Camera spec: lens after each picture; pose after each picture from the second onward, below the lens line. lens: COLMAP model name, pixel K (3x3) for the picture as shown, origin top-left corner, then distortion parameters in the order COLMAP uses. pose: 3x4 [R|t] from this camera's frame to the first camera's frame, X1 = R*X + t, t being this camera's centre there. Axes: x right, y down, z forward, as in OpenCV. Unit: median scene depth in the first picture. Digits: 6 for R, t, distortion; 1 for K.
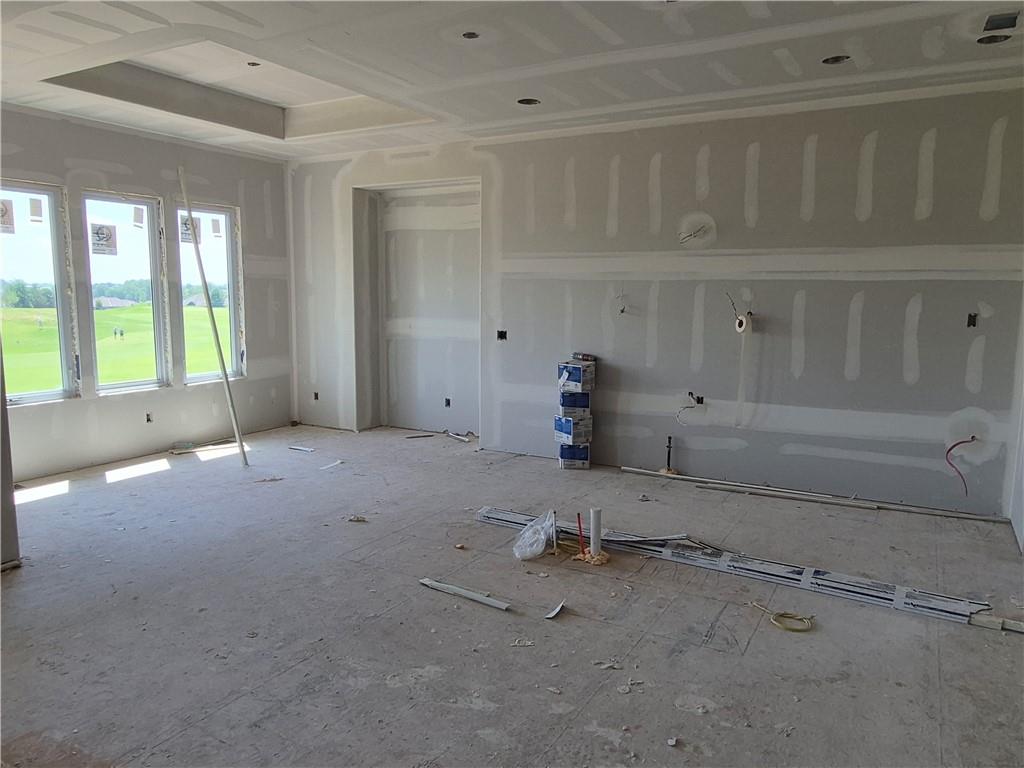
lens RADIAL K [[727.4, 0, 512.0], [0, 727.4, 384.0], [0, 0, 1]] dist [-0.000438, -0.000889]
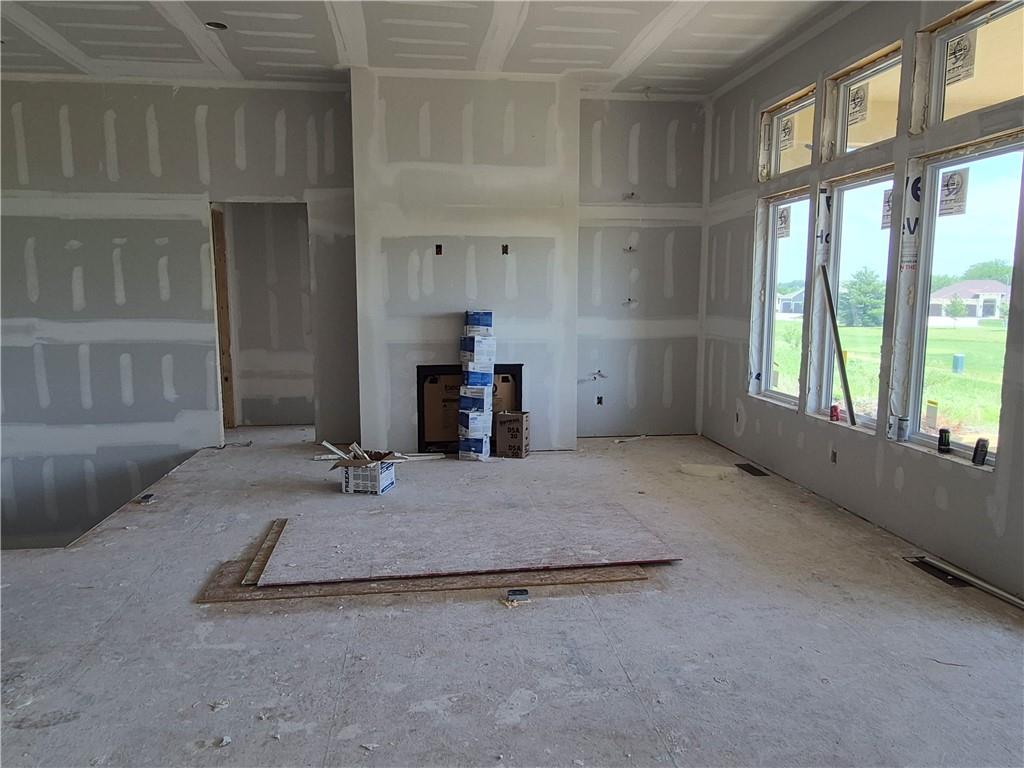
lens RADIAL K [[727.4, 0, 512.0], [0, 727.4, 384.0], [0, 0, 1]] dist [-0.000438, -0.000889]
pose [[-0.800562, 0.070485, -0.595090, 0.379496], [-0.083690, 0.970175, 0.227499, -0.204719], [0.593377, 0.231930, -0.770787, 1.534787]]
